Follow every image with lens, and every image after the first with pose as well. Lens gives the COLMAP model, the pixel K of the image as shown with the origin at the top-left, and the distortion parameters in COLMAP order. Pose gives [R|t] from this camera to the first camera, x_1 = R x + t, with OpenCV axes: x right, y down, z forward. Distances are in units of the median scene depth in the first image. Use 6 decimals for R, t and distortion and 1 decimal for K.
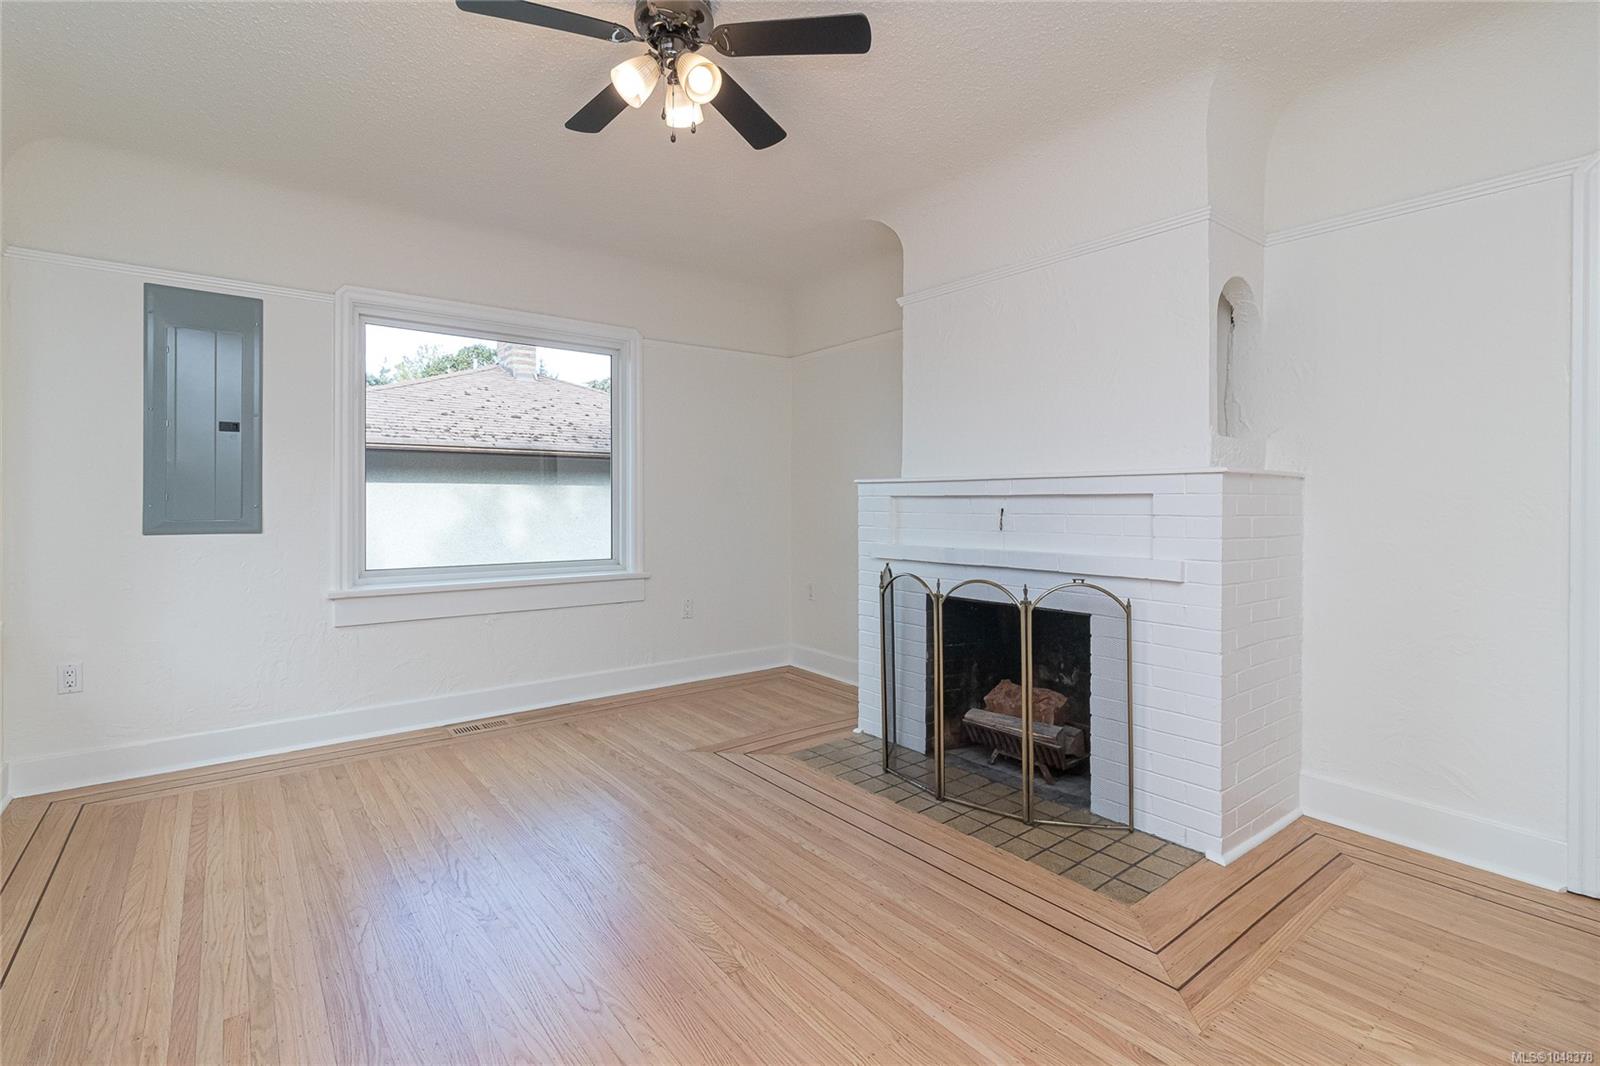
lens RADIAL K [[742.5, 0, 791.4], [0, 742.5, 496.4], [0, 0, 1]] dist [-0.002702, 0.000075]
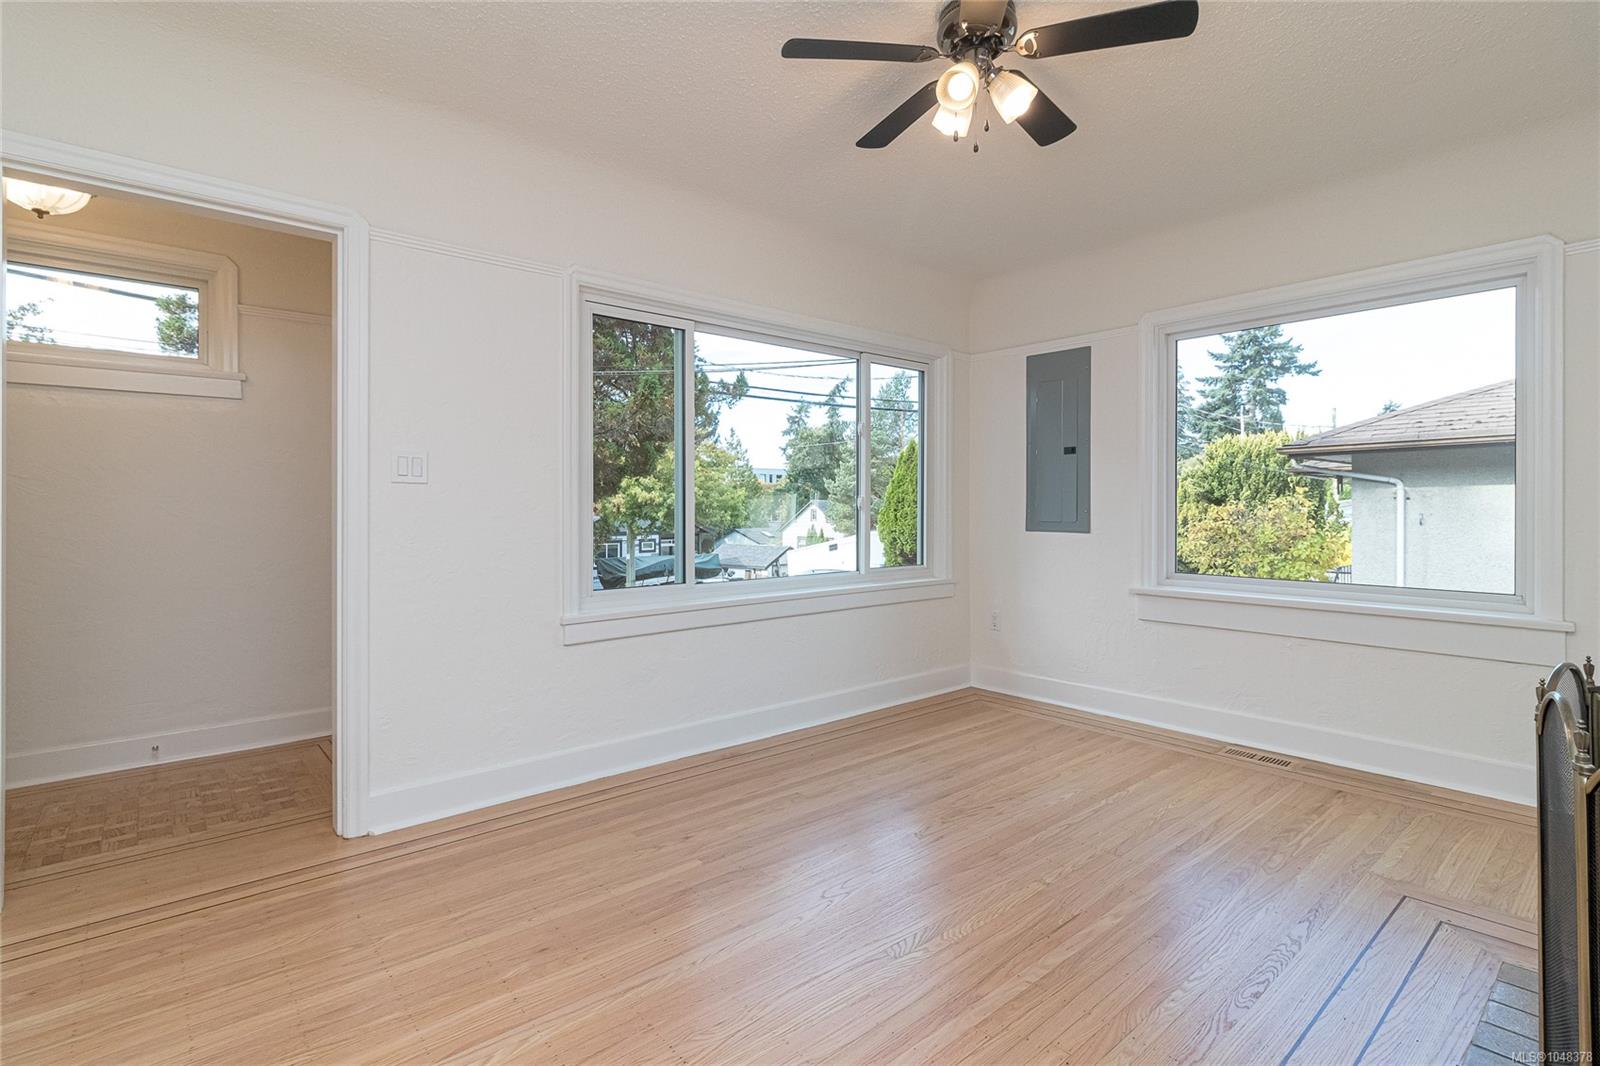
lens RADIAL K [[757.0, 0, 796.3], [0, 757.0, 503.3], [0, 0, 1]] dist [0.000038, 0.000018]
pose [[0.049909, -0.006078, -0.998735, 0.575988], [0.006947, 0.999959, -0.005738, 0.003204], [0.998730, -0.006652, 0.049950, 0.476176]]
